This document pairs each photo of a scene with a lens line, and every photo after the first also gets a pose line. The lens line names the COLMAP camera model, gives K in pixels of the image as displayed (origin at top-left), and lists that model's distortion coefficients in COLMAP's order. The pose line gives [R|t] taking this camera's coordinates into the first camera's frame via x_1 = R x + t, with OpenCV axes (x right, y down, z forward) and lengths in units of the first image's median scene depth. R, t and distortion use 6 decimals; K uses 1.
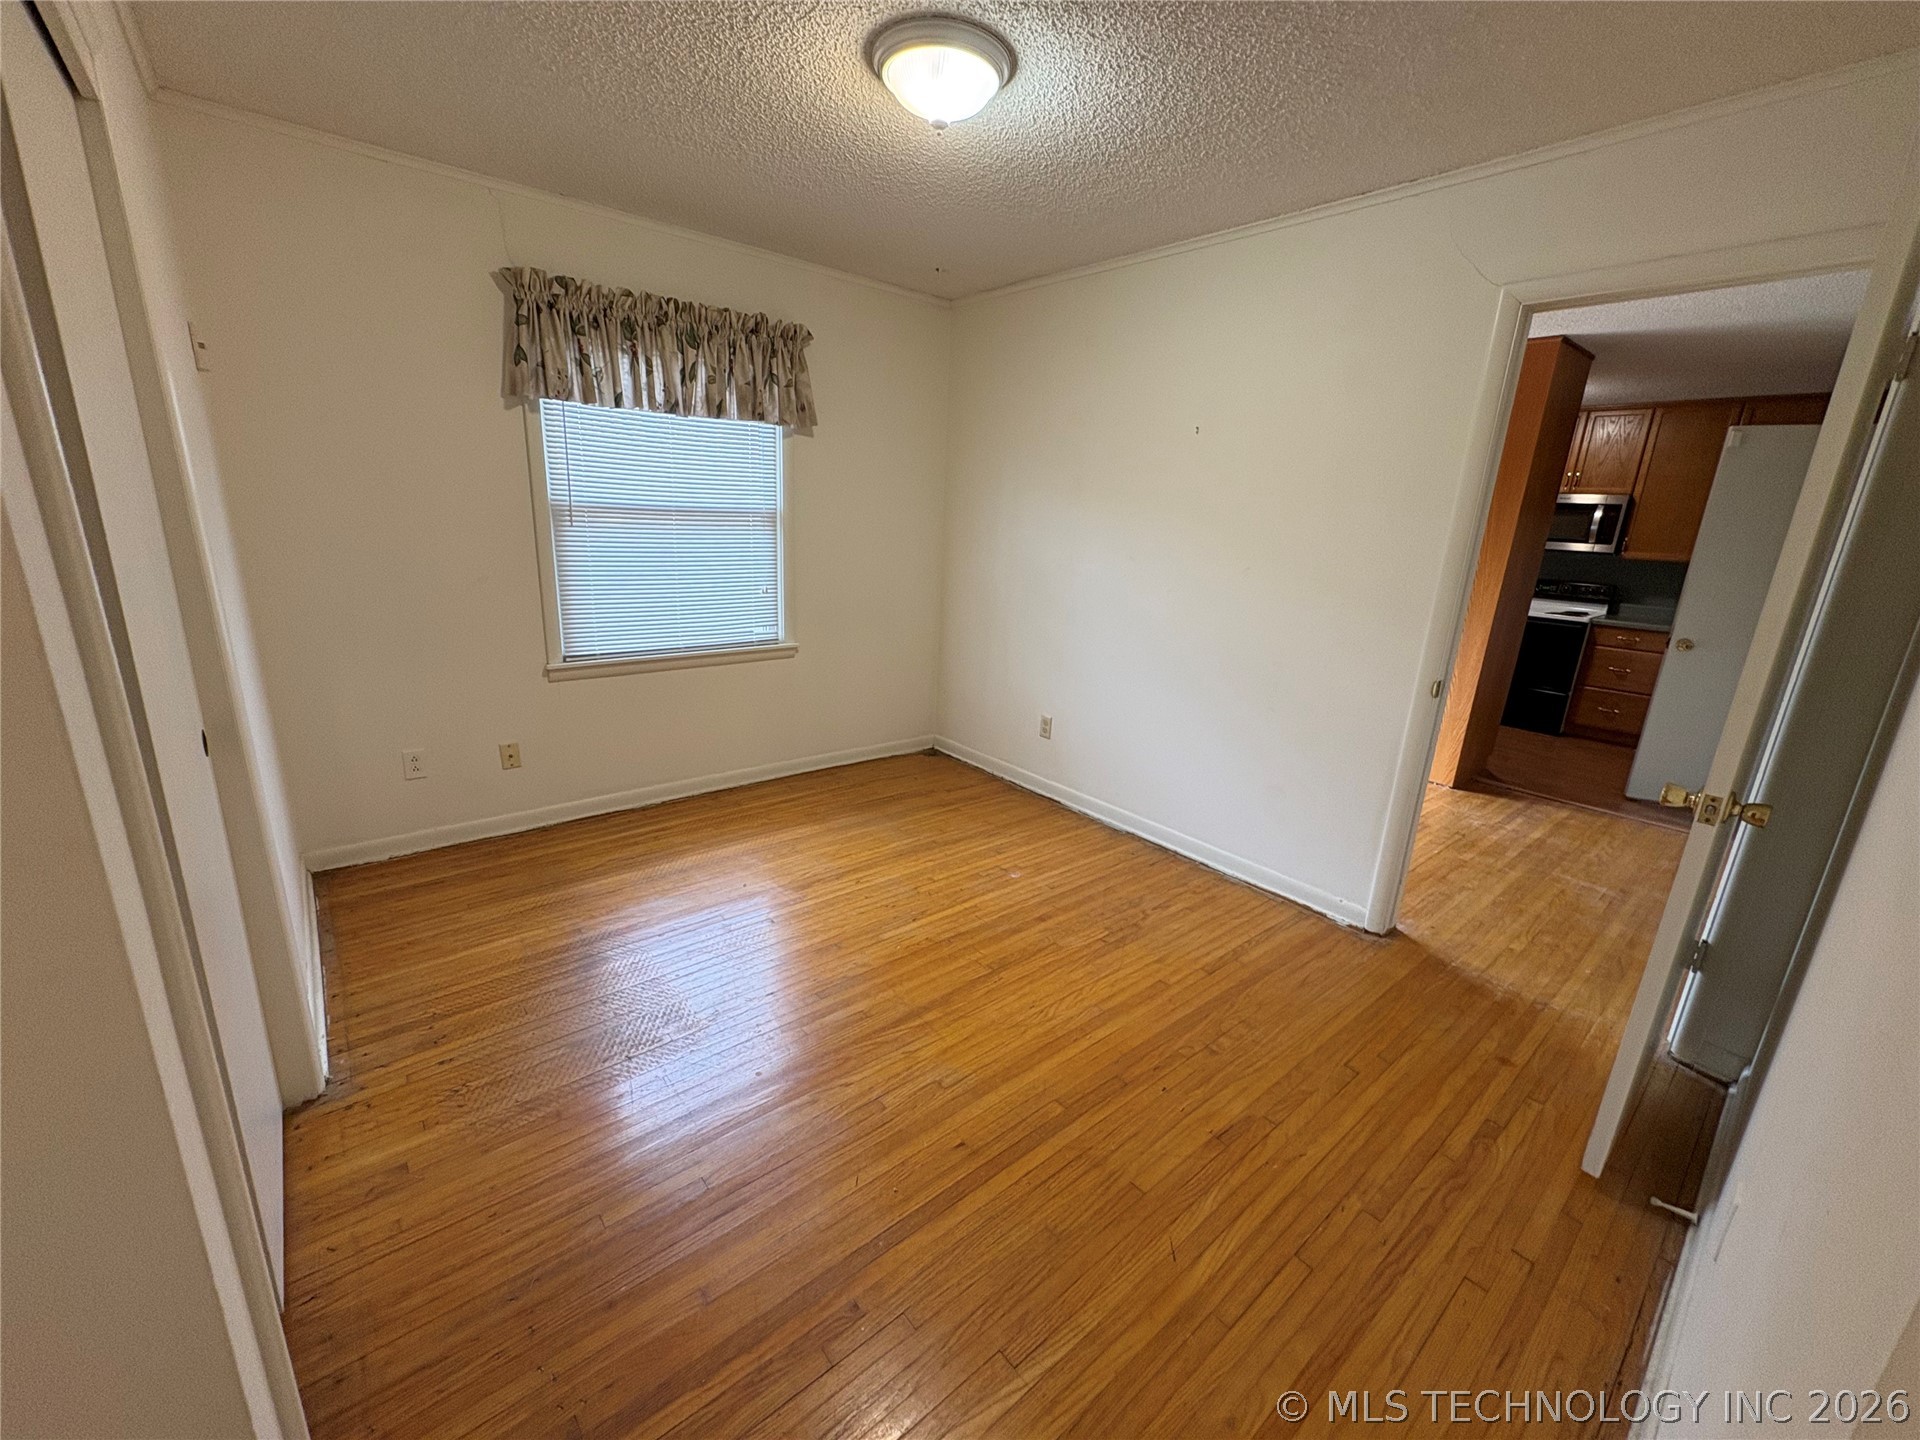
lens RADIAL K [[764.9, 0, 958.9], [0, 764.9, 720.8], [0, 0, 1]] dist [-0.000306, 0.000047]
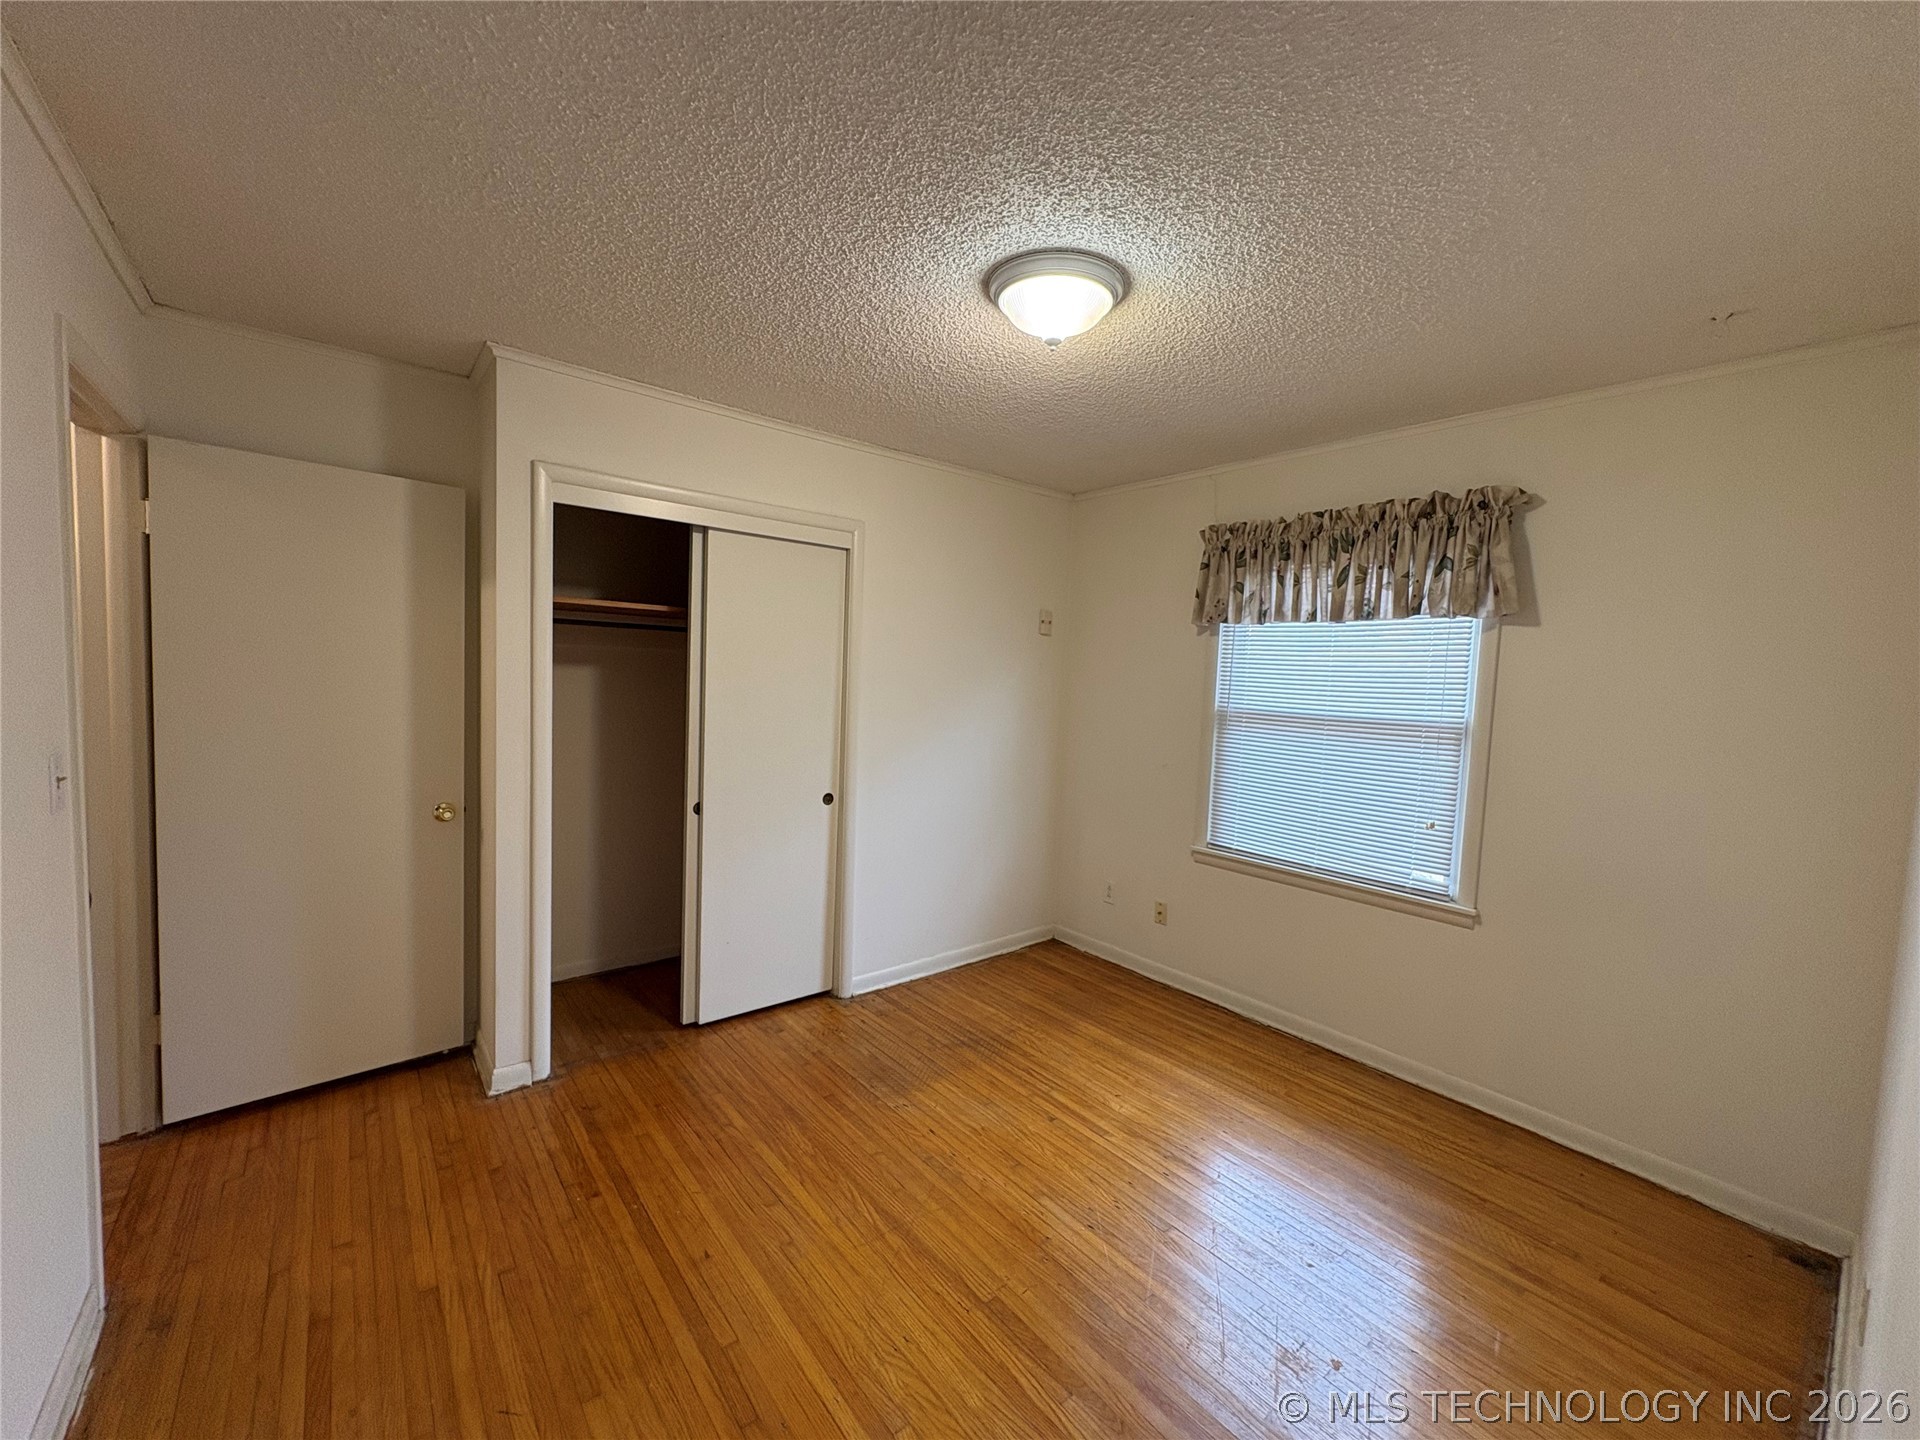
lens RADIAL K [[764.9, 0, 958.9], [0, 764.9, 720.8], [0, 0, 1]] dist [-0.000306, 0.000047]
pose [[-0.015747, 0.019952, -0.999677, 0.598577], [-0.302574, 0.952829, 0.023783, -0.171859], [0.952996, 0.302851, -0.008967, 0.623951]]
